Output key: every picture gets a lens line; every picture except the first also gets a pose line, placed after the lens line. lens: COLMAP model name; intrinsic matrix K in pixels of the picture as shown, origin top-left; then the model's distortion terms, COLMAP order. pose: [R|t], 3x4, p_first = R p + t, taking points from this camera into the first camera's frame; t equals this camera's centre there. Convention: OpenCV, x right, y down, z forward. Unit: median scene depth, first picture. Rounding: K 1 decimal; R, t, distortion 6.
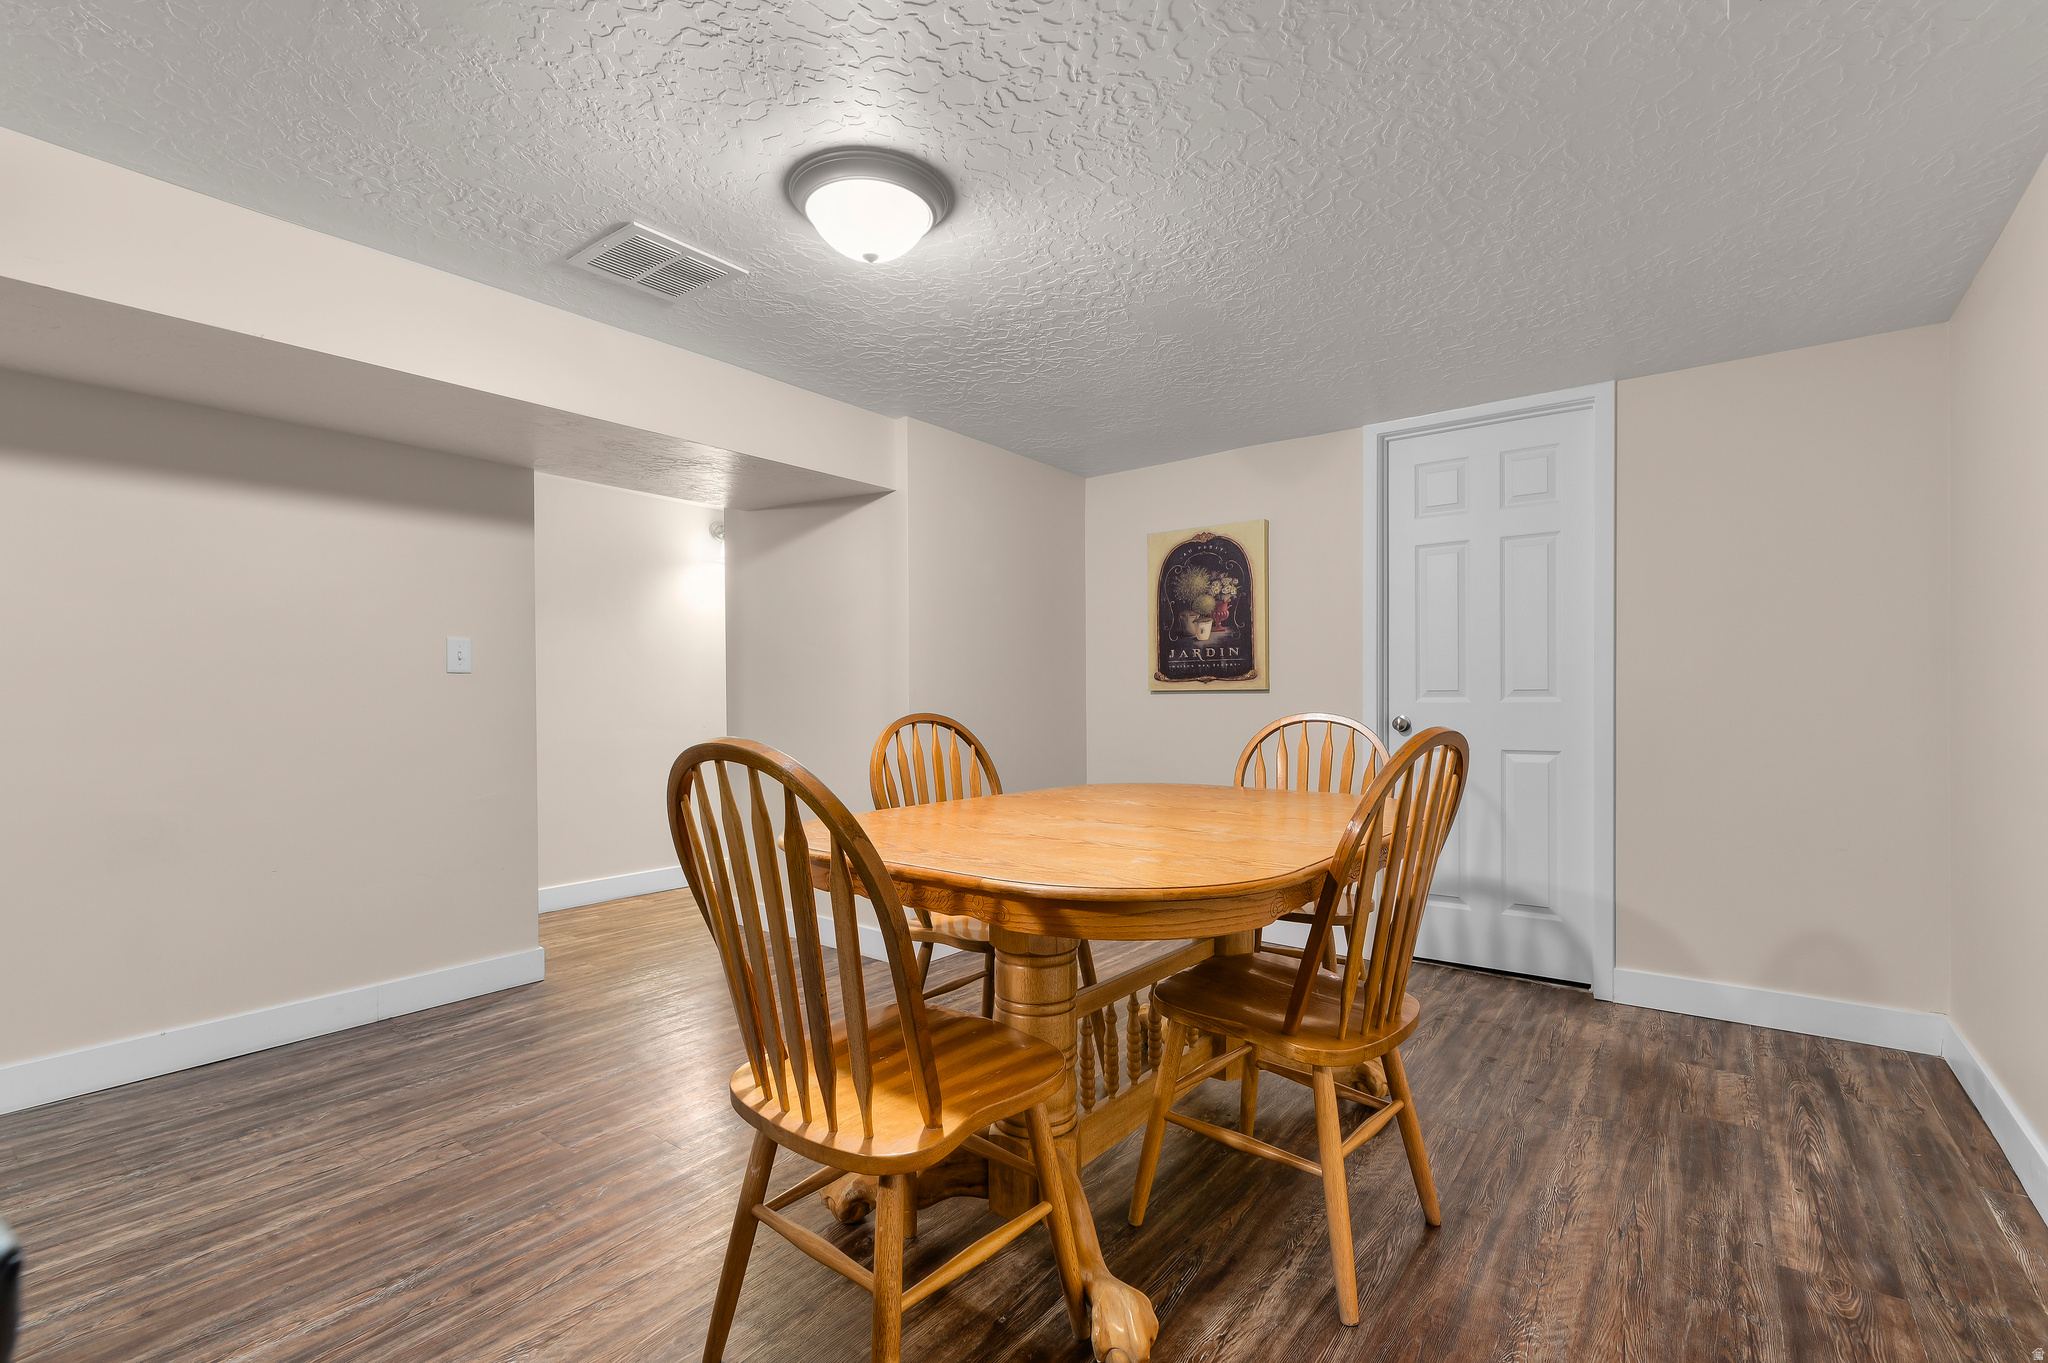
lens RADIAL K [[911.6, 0, 1035.8], [0, 911.6, 701.2], [0, 0, 1]] dist [0.006111, 0.000061]
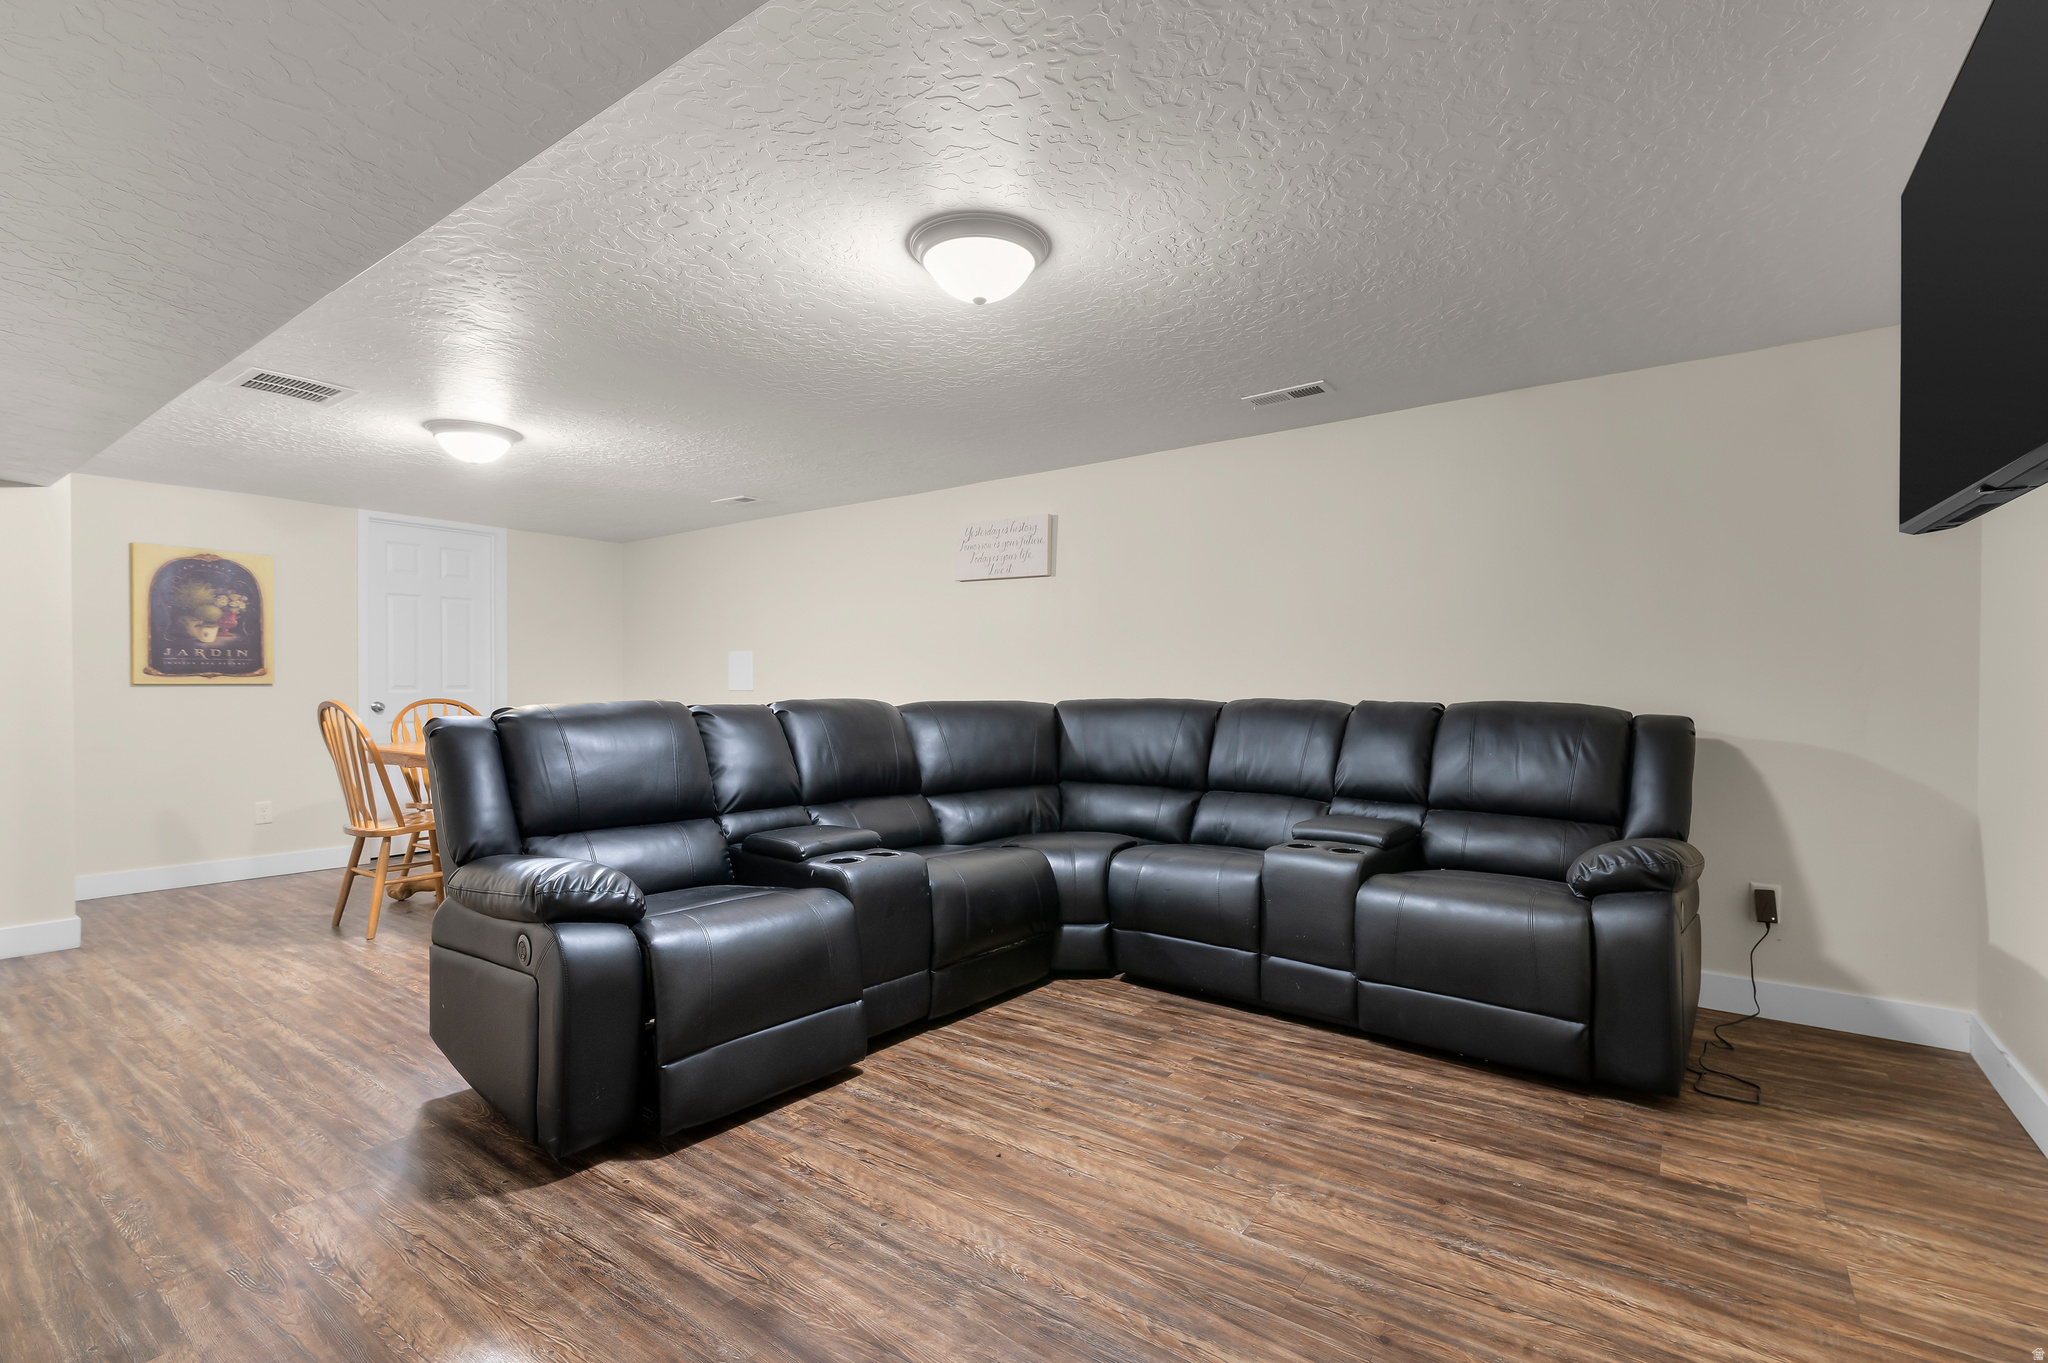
lens RADIAL K [[911.6, 0, 1035.8], [0, 911.6, 701.2], [0, 0, 1]] dist [0.006111, 0.000061]
pose [[-0.015260, -0.014598, 0.999777, -1.076388], [0.003051, 0.999888, 0.014646, -0.003279], [-0.999879, 0.003274, -0.015214, -0.082668]]
